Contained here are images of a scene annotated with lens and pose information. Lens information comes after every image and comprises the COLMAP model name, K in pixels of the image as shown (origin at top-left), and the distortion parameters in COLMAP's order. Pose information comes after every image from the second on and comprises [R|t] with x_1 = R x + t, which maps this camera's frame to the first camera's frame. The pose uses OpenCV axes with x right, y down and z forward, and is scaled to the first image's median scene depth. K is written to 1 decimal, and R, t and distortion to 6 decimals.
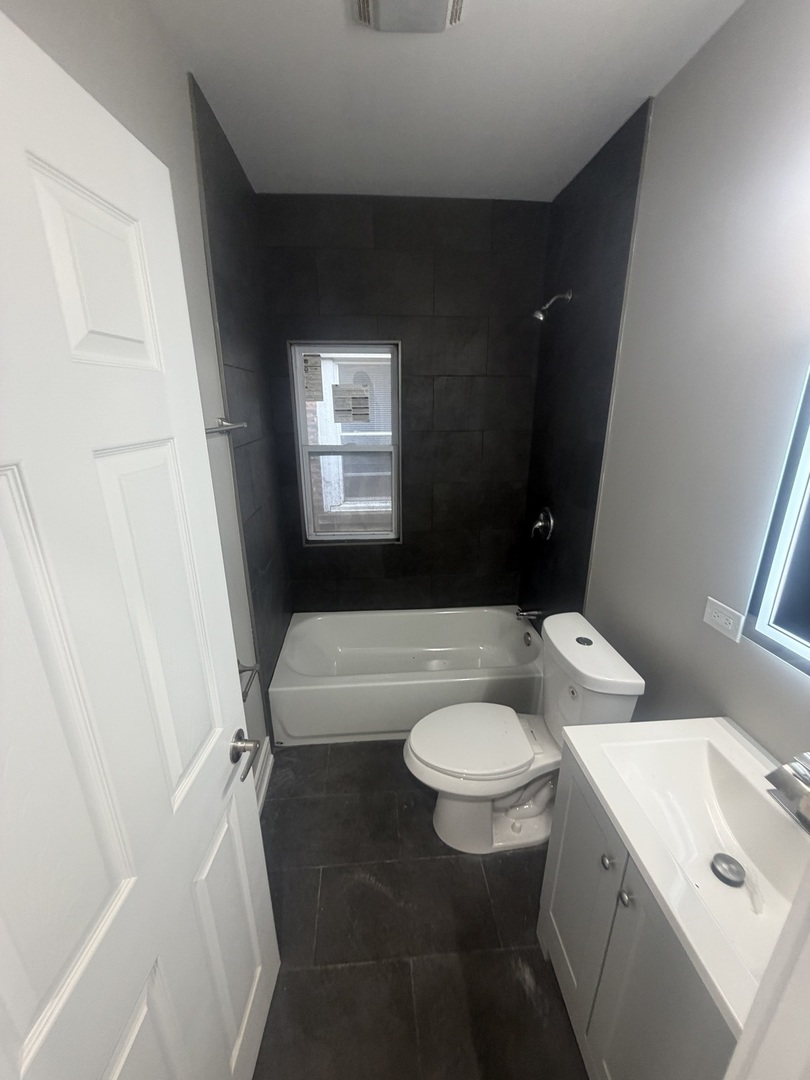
lens RADIAL K [[420.7, 0, 412.3], [0, 420.7, 541.4], [0, 0, 1]] dist [-0.000707, -0.000760]
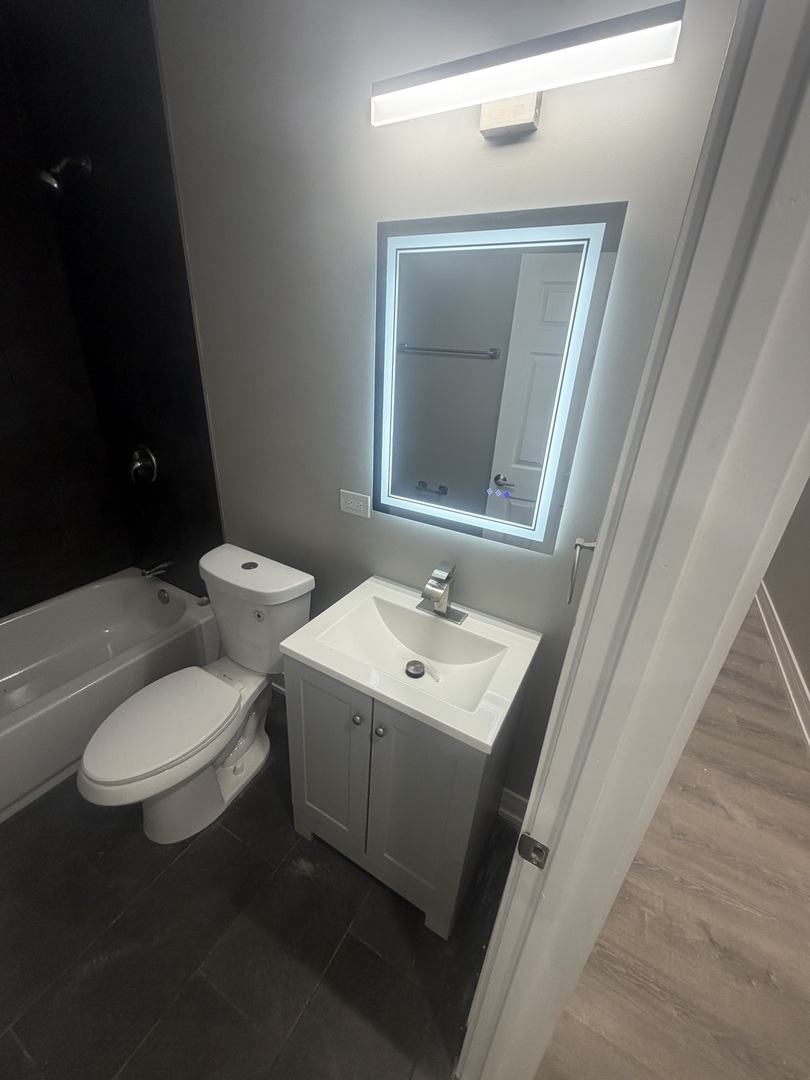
lens RADIAL K [[420.7, 0, 403.1], [0, 420.7, 539.4], [0, 0, 1]] dist [-0.000707, -0.000760]
pose [[0.574533, -0.311354, 0.756948, -0.108957], [0.201549, 0.950161, 0.237850, 0.011097], [-0.793278, 0.015909, 0.608652, 0.084827]]
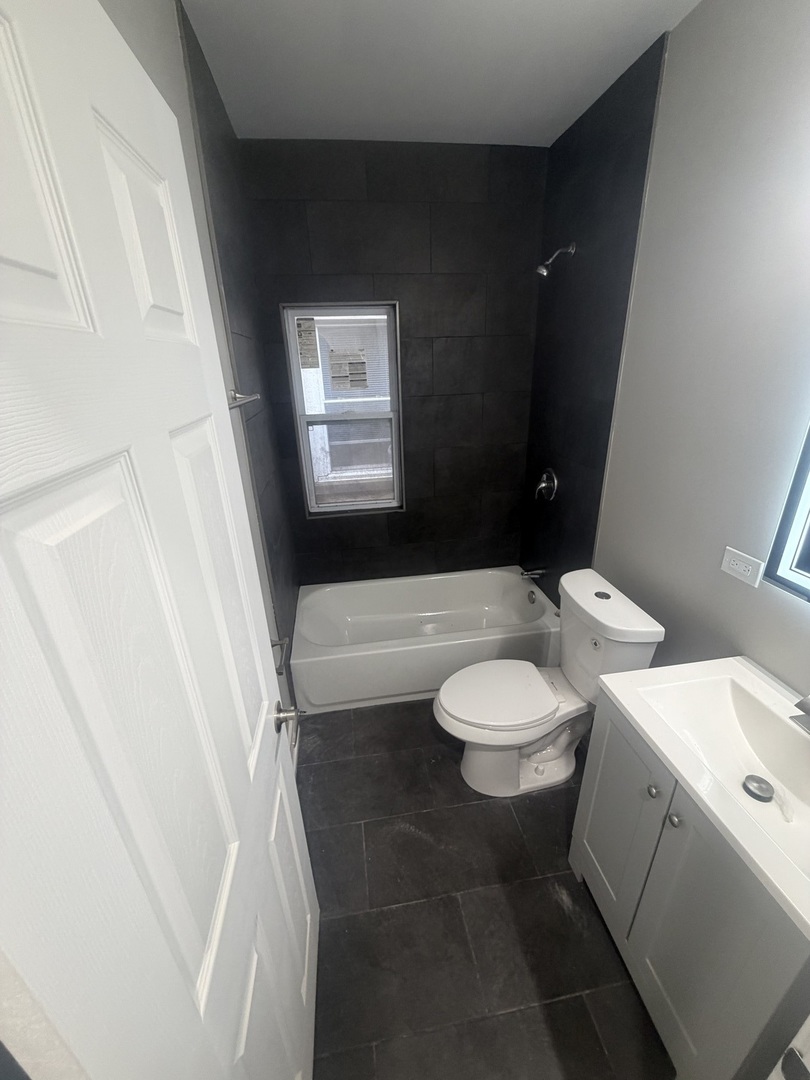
lens RADIAL K [[420.7, 0, 414.2], [0, 420.7, 539.6], [0, 0, 1]] dist [-0.000707, -0.000760]
pose [[0.997021, -0.055142, 0.053938, -0.096613], [0.050896, 0.995719, 0.077153, -0.005195], [-0.057961, -0.074178, 0.995559, -0.005809]]
